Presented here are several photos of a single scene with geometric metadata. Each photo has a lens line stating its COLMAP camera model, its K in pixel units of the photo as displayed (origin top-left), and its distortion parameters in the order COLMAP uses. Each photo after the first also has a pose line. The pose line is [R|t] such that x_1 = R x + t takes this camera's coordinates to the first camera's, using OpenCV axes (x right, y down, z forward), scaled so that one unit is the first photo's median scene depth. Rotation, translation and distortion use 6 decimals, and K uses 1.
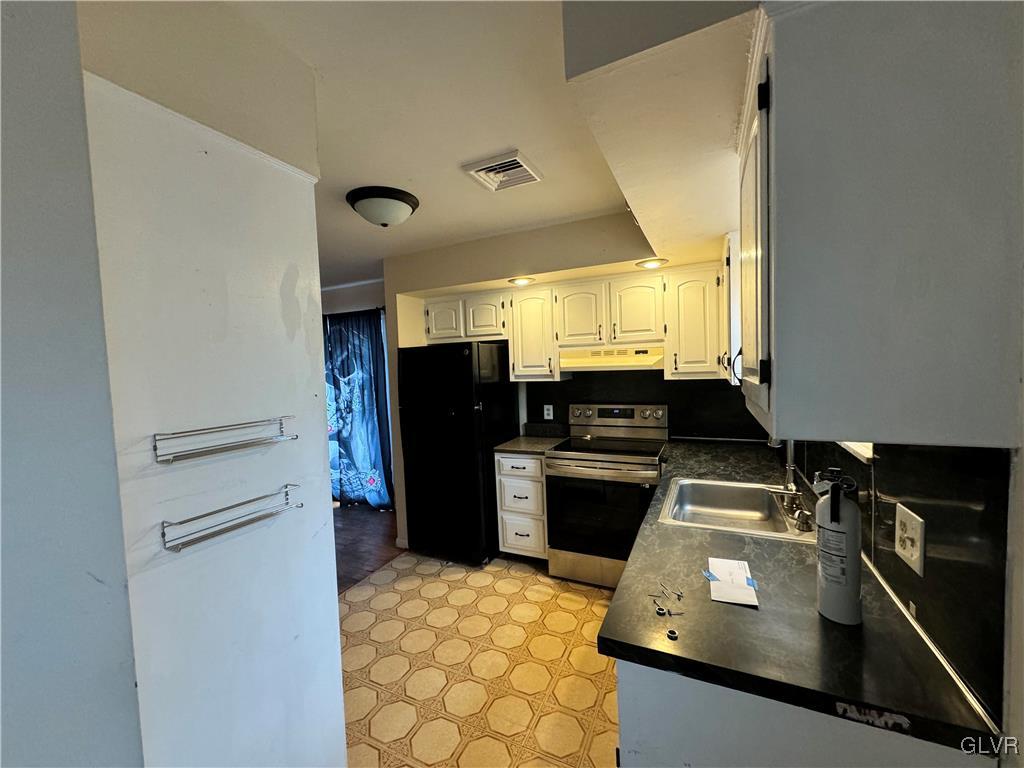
lens RADIAL K [[410.5, 0, 509.8], [0, 410.5, 387.1], [0, 0, 1]] dist [-0.000152, -0.000057]
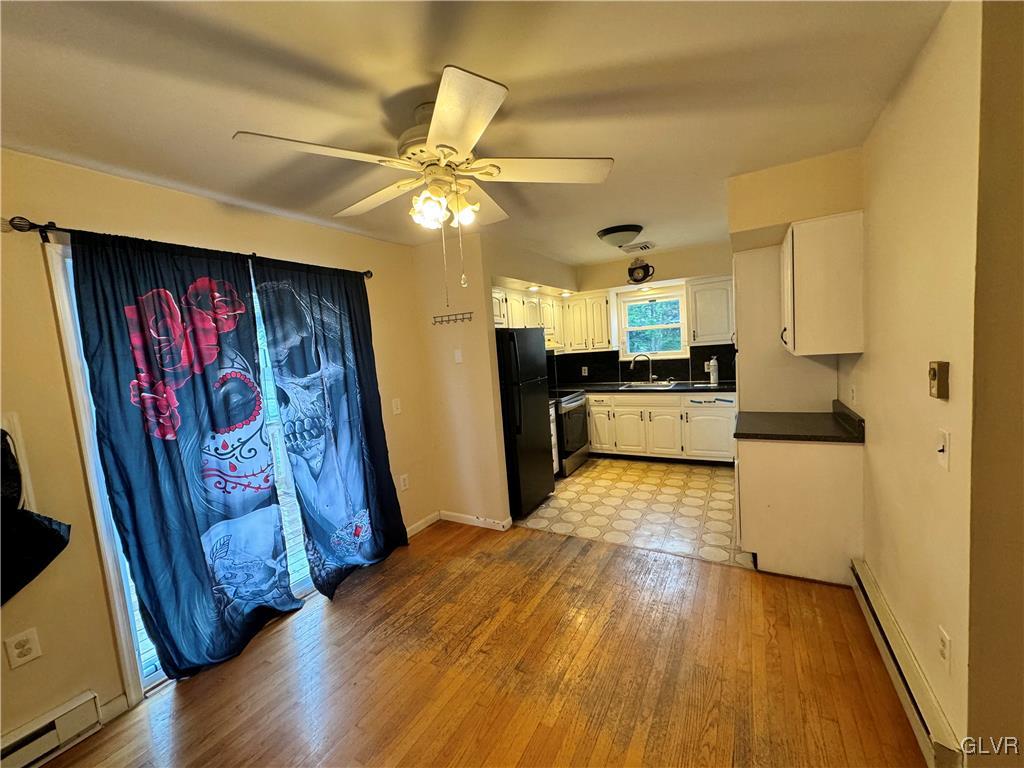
lens RADIAL K [[410.5, 0, 513.2], [0, 410.5, 385.5], [0, 0, 1]] dist [-0.000152, -0.000057]
pose [[0.052833, -0.063285, 0.996596, -1.619425], [0.122988, 0.990804, 0.056398, -0.013848], [-0.991001, 0.119590, 0.060131, 1.153699]]
